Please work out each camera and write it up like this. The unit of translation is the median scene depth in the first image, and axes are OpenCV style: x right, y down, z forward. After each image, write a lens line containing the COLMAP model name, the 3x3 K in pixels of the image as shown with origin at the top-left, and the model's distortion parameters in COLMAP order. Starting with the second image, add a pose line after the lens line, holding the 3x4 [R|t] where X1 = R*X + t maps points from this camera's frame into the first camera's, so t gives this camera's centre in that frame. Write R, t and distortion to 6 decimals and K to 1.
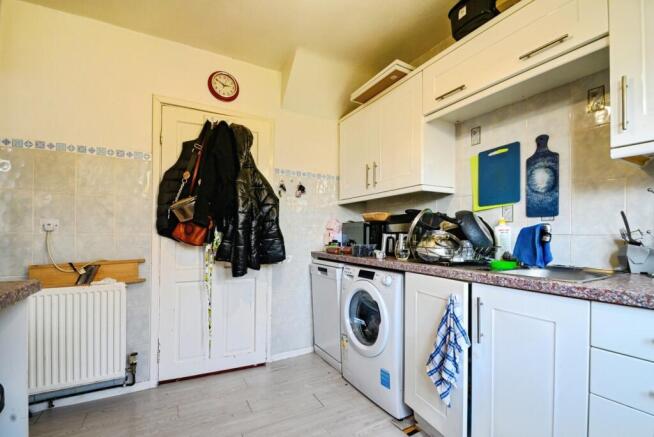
lens RADIAL K [[293.0, 0, 329.6], [0, 293.0, 238.0], [0, 0, 1]] dist [0.026420, -0.021567]
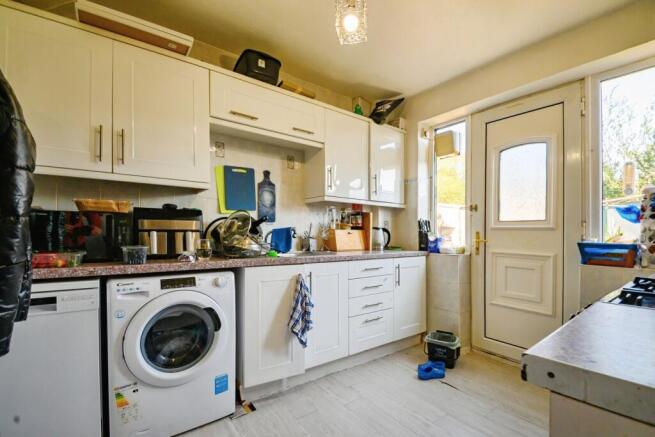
lens RADIAL K [[293.4, 0, 330.1], [0, 293.4, 238.1], [0, 0, 1]] dist [0.026420, -0.021567]
pose [[-0.125678, -0.015803, 0.991945, -0.832971], [0.006763, 0.999836, 0.016785, -0.009346], [-0.992048, 0.008818, -0.125551, 0.801537]]
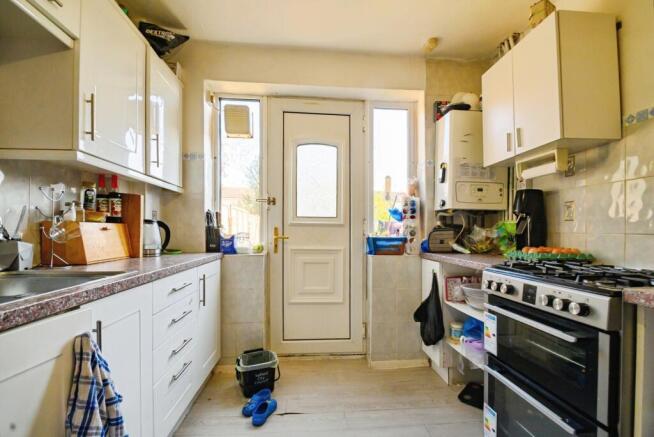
lens RADIAL K [[300.5, 0, 329.4], [0, 300.5, 230.4], [0, 0, 1]] dist [0.001501, -0.000240]
pose [[-0.910508, -0.003750, 0.413475, -0.211419], [0.001796, 0.999914, 0.013024, -0.015926], [-0.413488, 0.012601, -0.910422, 1.043959]]
